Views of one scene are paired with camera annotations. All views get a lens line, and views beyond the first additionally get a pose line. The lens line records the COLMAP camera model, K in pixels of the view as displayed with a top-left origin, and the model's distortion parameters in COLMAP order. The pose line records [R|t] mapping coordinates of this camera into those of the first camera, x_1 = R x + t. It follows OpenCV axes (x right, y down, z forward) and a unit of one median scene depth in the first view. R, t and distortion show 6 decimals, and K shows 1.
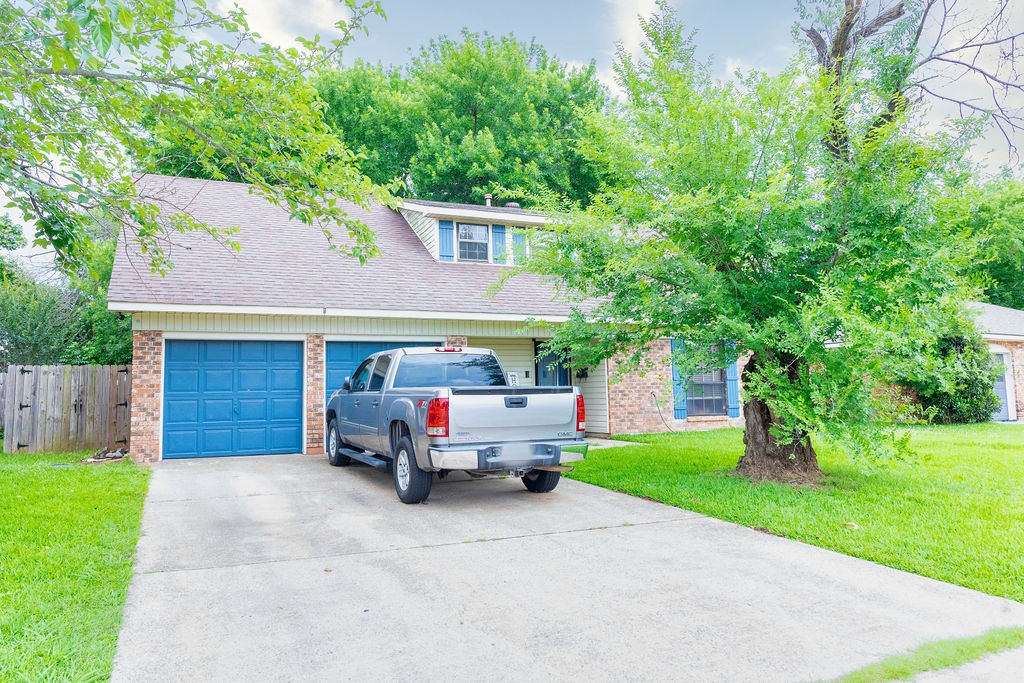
lens RADIAL K [[700.5, 0, 510.0], [0, 700.5, 336.7], [0, 0, 1]] dist [0.002099, -0.000048]
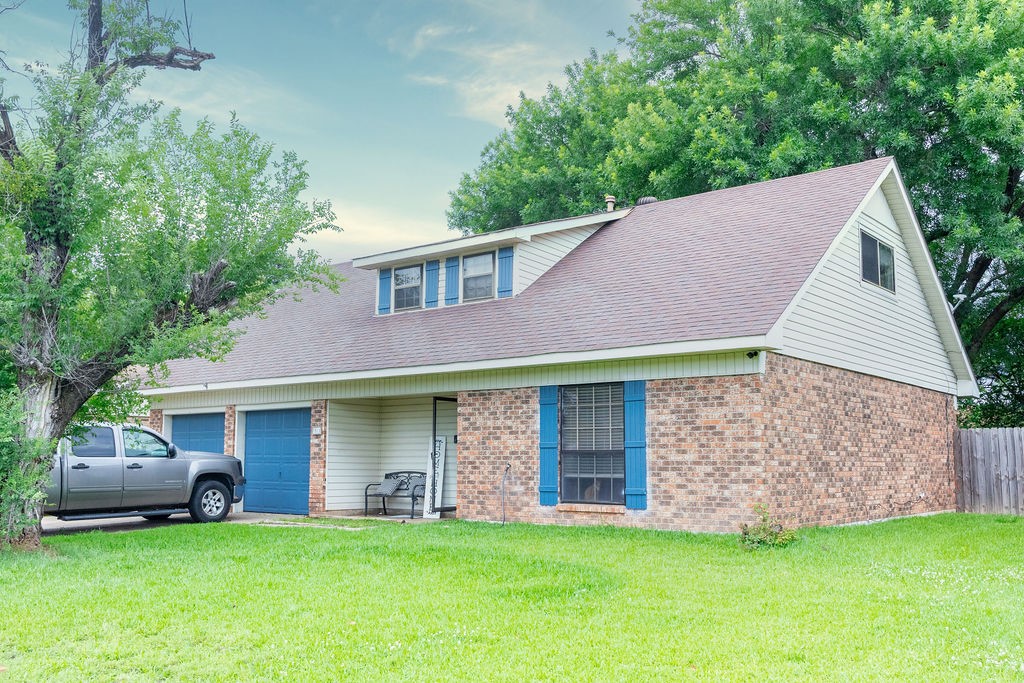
lens RADIAL K [[981.1, 0, 510.2], [0, 981.1, 345.6], [0, 0, 1]] dist [0.009200, 0.000000]
pose [[0.464294, -0.085024, -0.881591, 1.090349], [0.060152, 0.996110, -0.064390, 0.023661], [0.883636, -0.023134, 0.467602, 0.545333]]
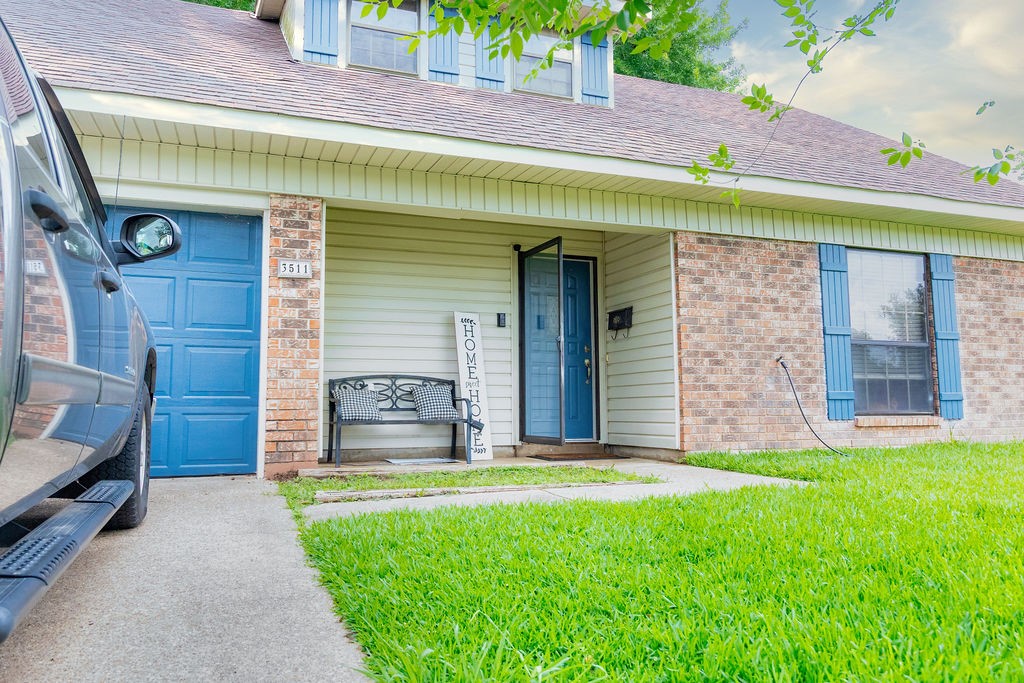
lens RADIAL K [[700.5, 0, 512.0], [0, 700.5, 341.3], [0, 0, 1]] dist [0.002099, -0.000048]
pose [[0.997042, 0.007326, -0.076511, 0.069071], [-0.008211, 0.999903, -0.011264, 0.075000], [0.076421, 0.011859, 0.997005, 0.548239]]
